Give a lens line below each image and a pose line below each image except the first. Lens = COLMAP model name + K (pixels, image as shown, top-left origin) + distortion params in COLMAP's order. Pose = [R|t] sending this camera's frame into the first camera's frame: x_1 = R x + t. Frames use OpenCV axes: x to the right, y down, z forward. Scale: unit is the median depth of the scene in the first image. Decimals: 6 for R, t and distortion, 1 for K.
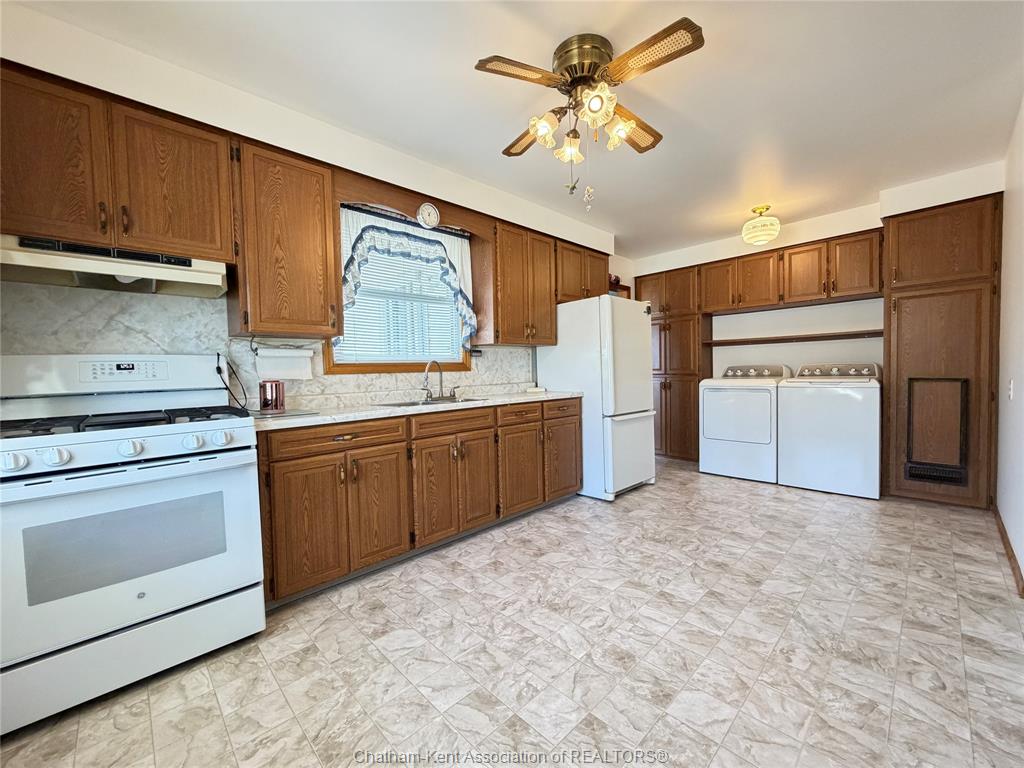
lens RADIAL K [[409.4, 0, 512.3], [0, 409.4, 384.2], [0, 0, 1]] dist [-0.000471, 0.000442]
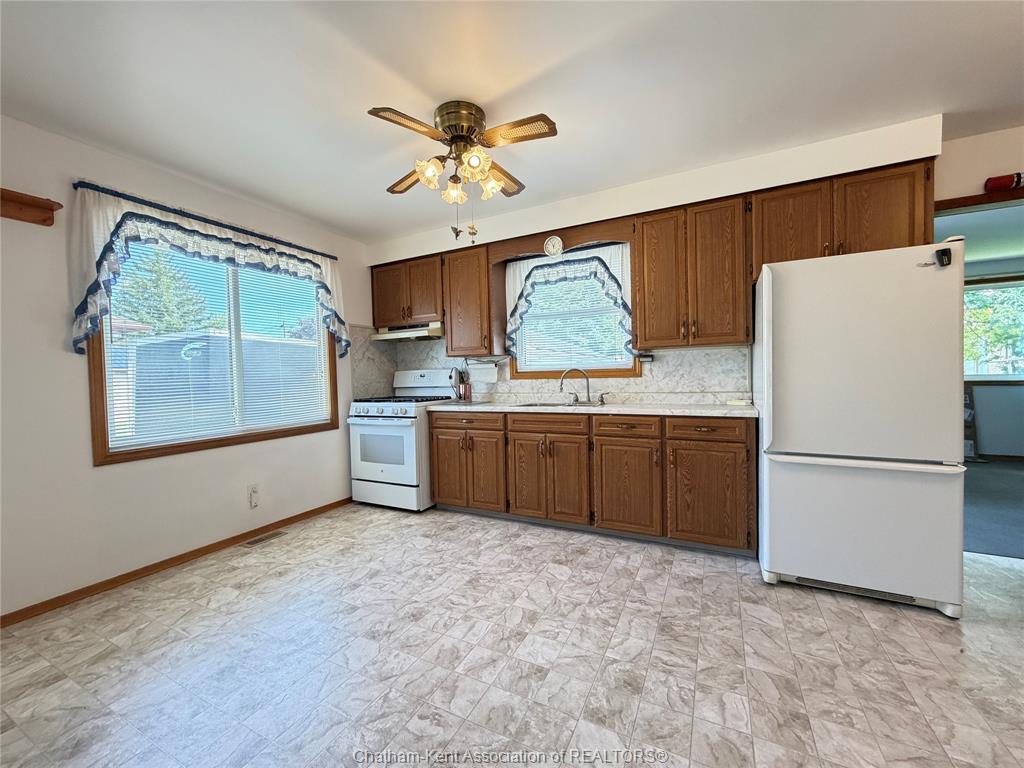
lens RADIAL K [[409.4, 0, 509.4], [0, 409.4, 384.6], [0, 0, 1]] dist [-0.000471, 0.000442]
pose [[0.321905, 0.039400, -0.945952, 0.866567], [-0.016392, 0.999216, 0.036041, -0.054512], [0.946630, 0.003904, 0.322299, 0.490892]]
